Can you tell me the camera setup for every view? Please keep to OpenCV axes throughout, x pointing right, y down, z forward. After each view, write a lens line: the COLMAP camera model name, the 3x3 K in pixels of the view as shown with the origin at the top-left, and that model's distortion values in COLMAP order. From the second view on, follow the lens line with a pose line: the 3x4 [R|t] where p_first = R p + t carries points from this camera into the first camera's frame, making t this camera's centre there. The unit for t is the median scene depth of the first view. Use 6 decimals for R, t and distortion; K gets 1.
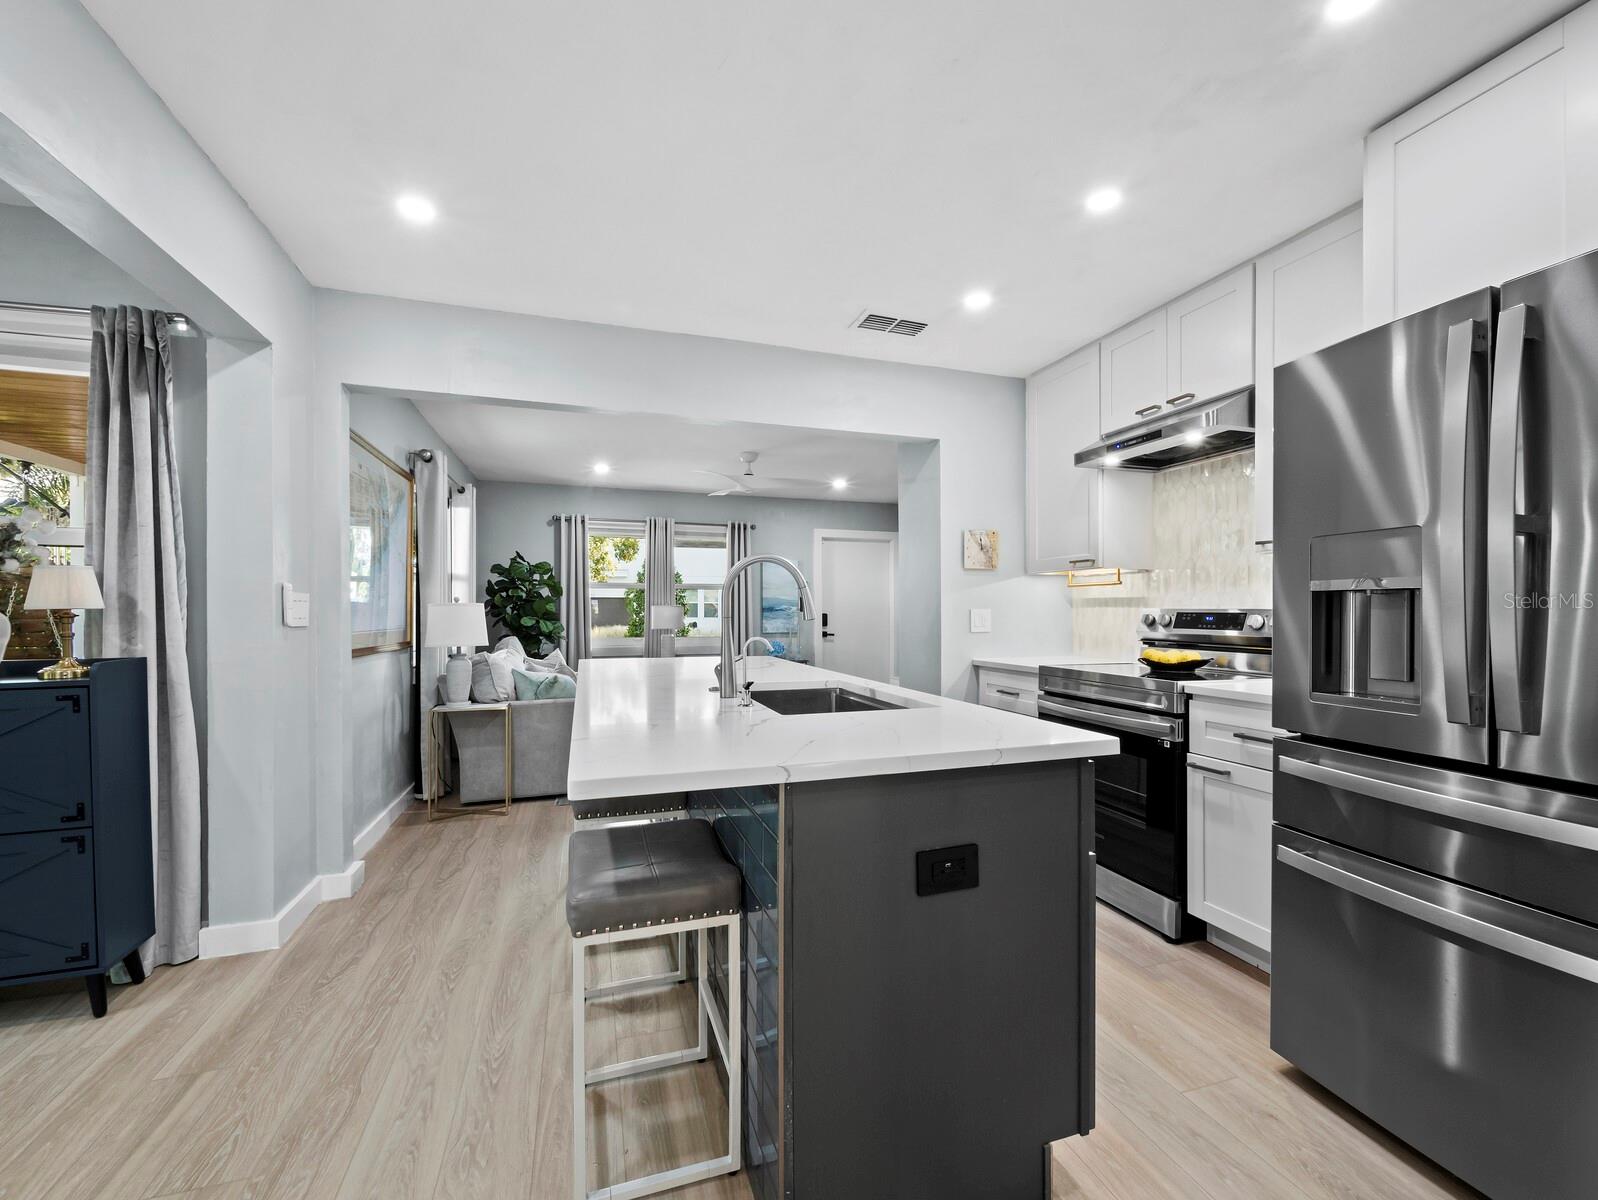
lens RADIAL K [[683.9, 0, 812.3], [0, 683.9, 615.6], [0, 0, 1]] dist [-0.005278, -0.000390]
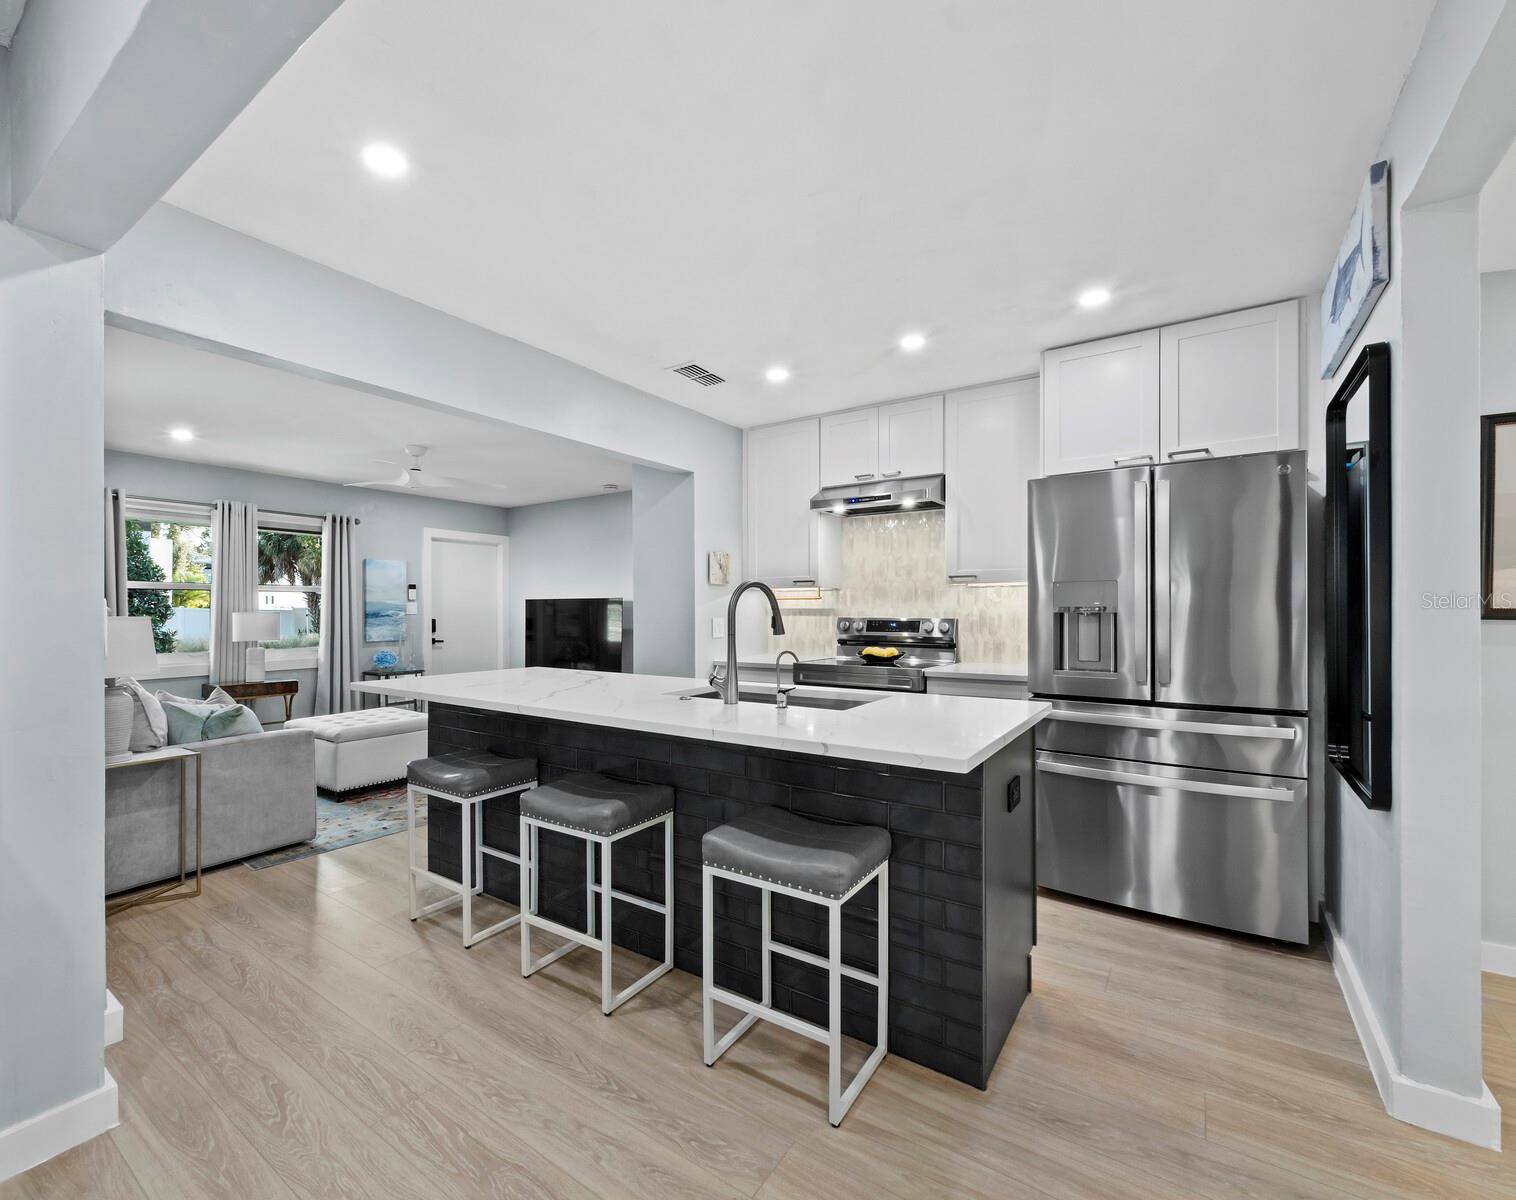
lens RADIAL K [[663.6, 0, 746.9], [0, 663.6, 611.0], [0, 0, 1]] dist [-0.003216, 0.001206]
pose [[0.802466, -0.003425, 0.596688, -0.482574], [0.006955, 0.999969, -0.003612, -0.020602], [-0.596657, 0.007049, 0.802465, 0.051332]]
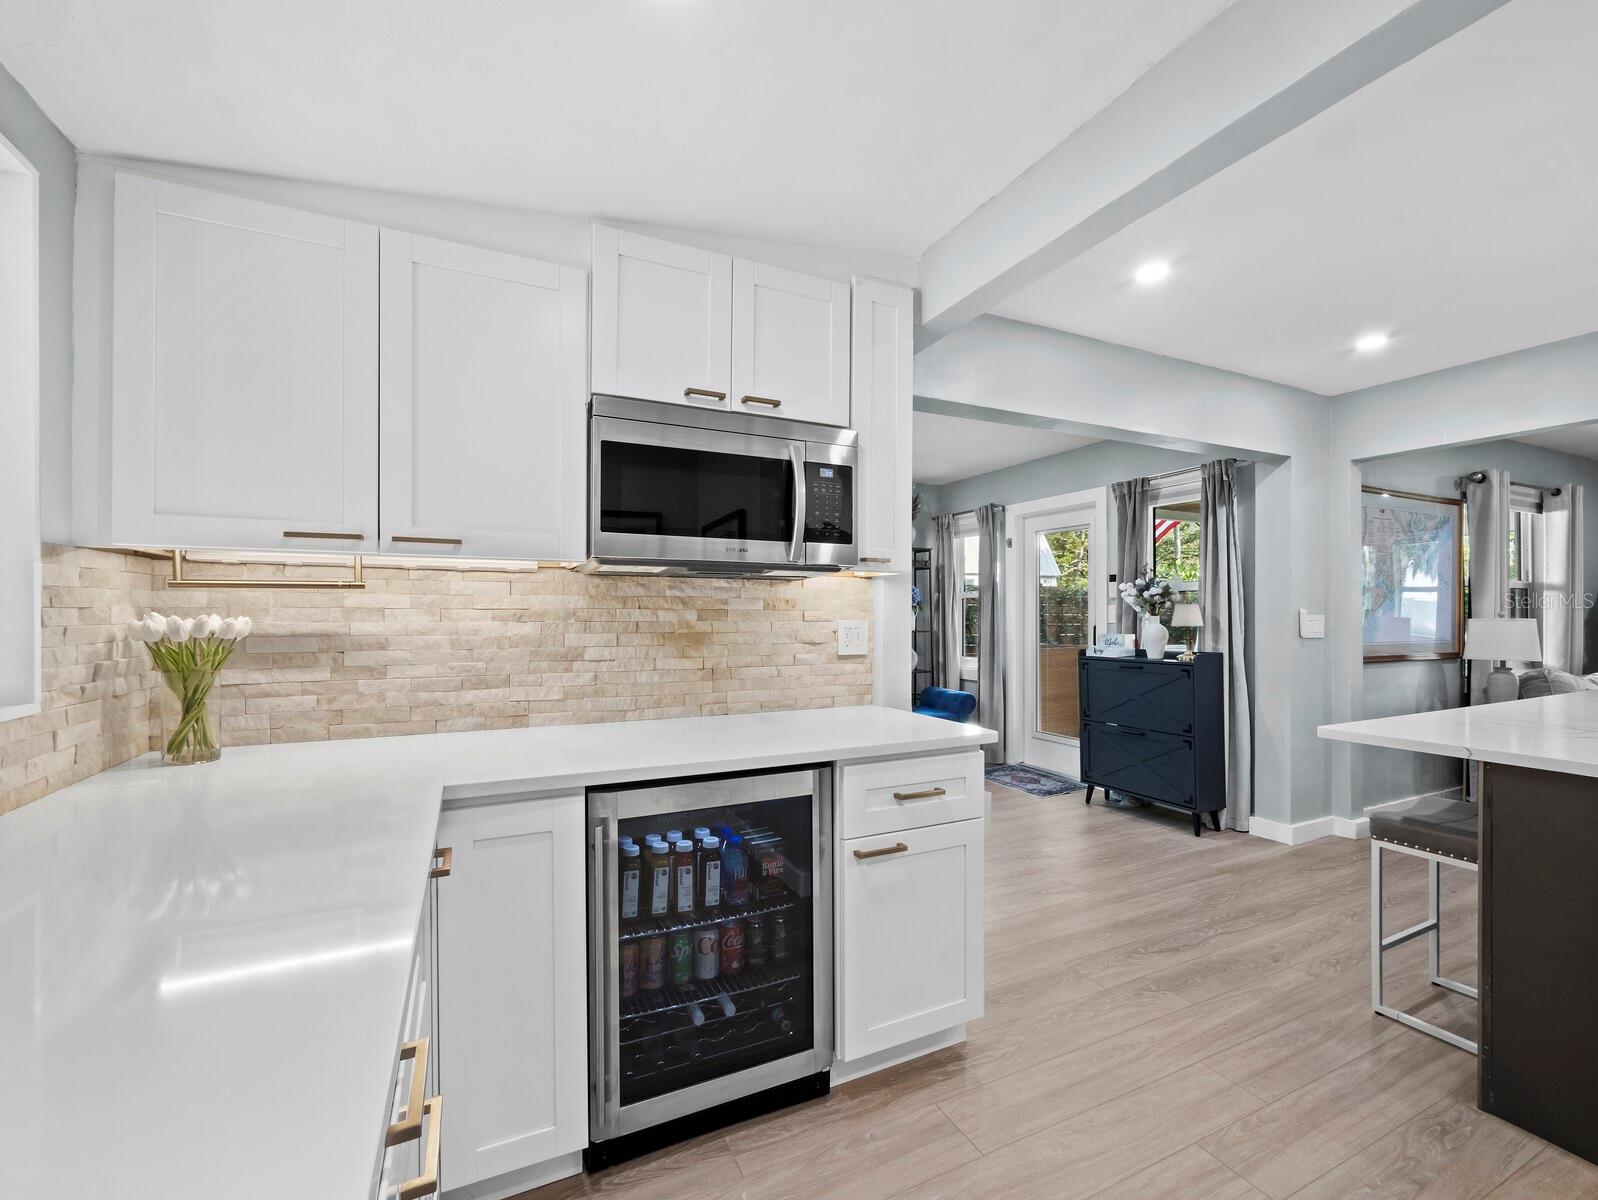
lens RADIAL K [[683.9, 0, 796.6], [0, 683.9, 605.7], [0, 0, 1]] dist [-0.005278, -0.000390]
pose [[0.133801, -0.007008, -0.990983, 0.439168], [-0.006001, 0.999951, -0.007881, -0.028303], [0.990990, 0.007001, 0.133753, -0.240382]]
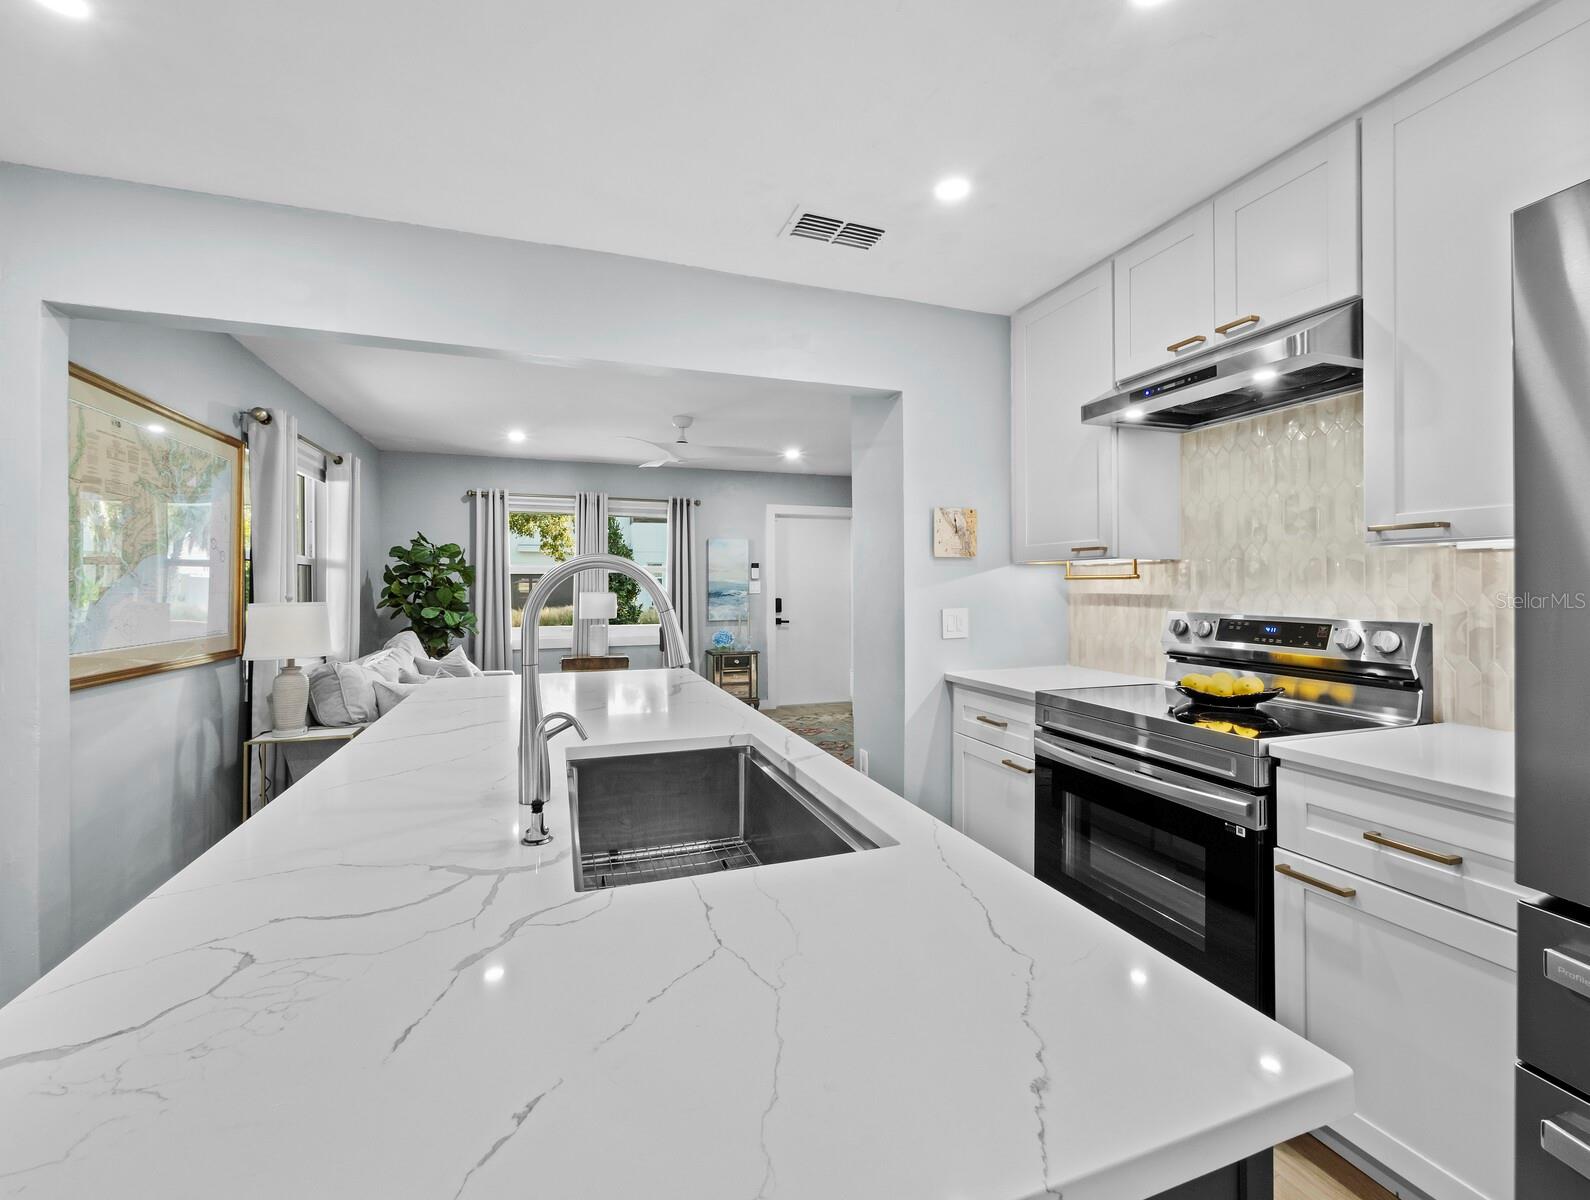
lens RADIAL K [[685.0, 0, 785.1], [0, 685.0, 586.5], [0, 0, 1]] dist [-0.004567, 0.000860]
pose [[0.999976, -0.002534, 0.006386, 0.055351], [0.002568, 0.999983, -0.005327, -0.037142], [-0.006372, 0.005343, 0.999965, 0.258611]]
